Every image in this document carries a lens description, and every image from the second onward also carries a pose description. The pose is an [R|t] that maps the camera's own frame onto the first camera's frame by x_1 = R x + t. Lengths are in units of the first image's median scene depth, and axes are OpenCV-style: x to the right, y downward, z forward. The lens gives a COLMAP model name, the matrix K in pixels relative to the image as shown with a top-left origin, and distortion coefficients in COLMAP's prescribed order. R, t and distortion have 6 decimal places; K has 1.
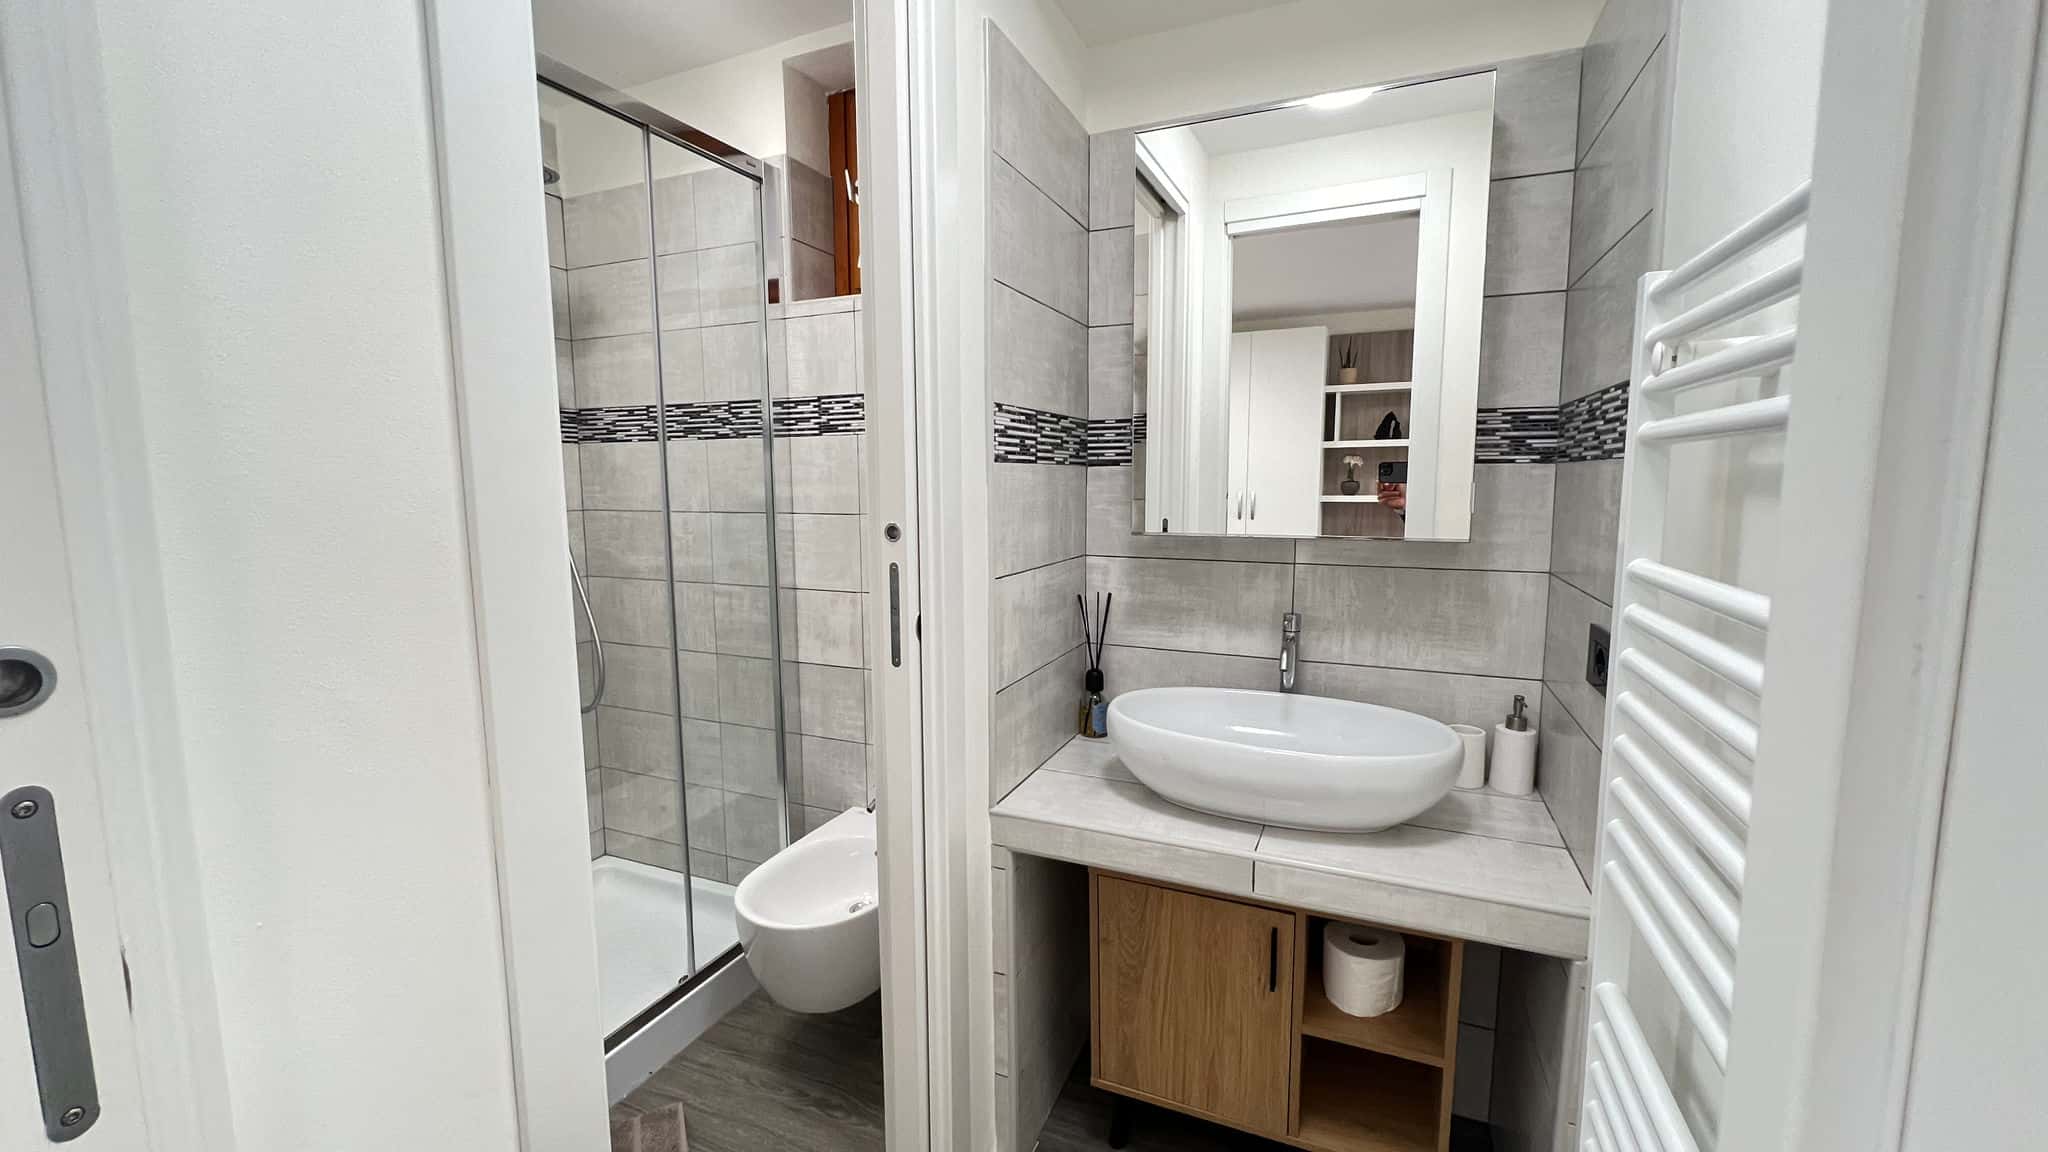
lens RADIAL K [[816.3, 0, 1011.0], [0, 816.3, 568.6], [0, 0, 1]] dist [-0.002068, -0.000508]
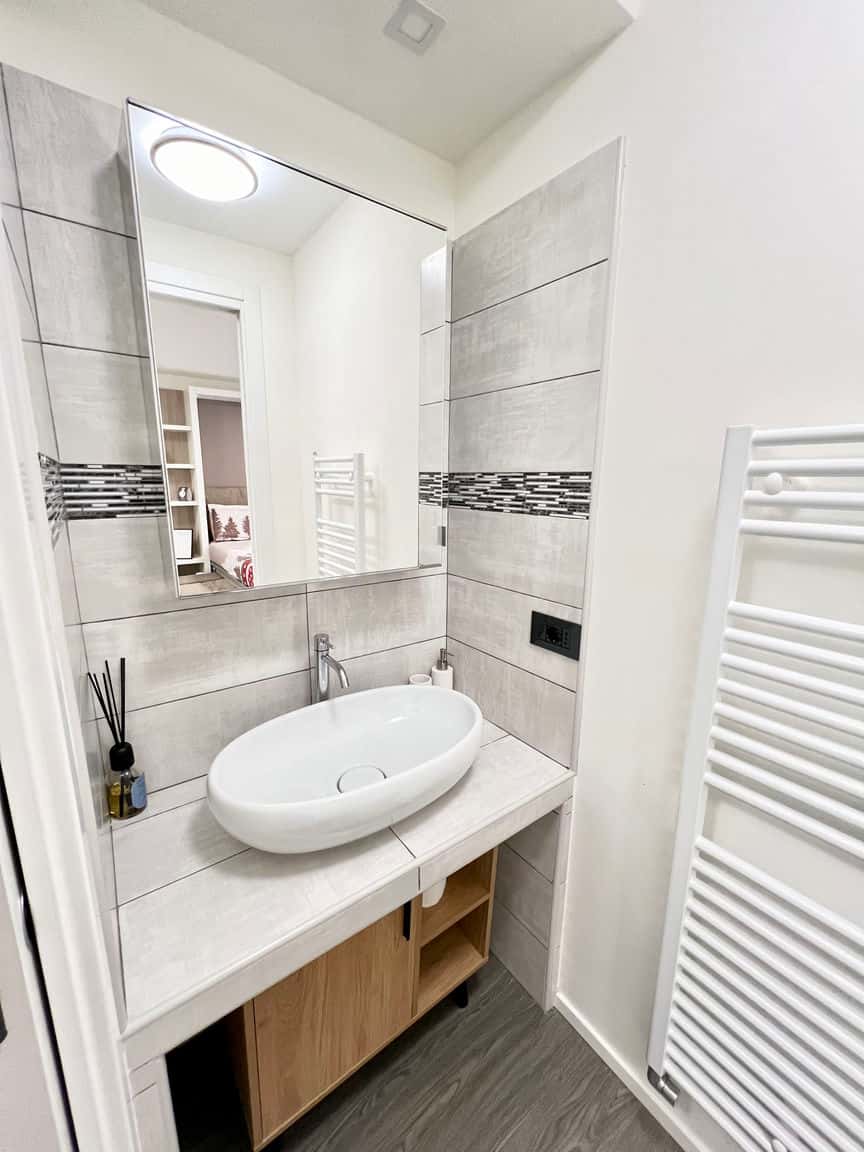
lens RADIAL K [[457.6, 0, 432.6], [0, 457.6, 571.3], [0, 0, 1]] dist [-0.003805, -0.000066]
pose [[0.490594, -0.165021, 0.855620, -0.141113], [0.085059, 0.986284, 0.141451, -0.119462], [-0.867227, 0.003383, 0.497901, 0.499233]]
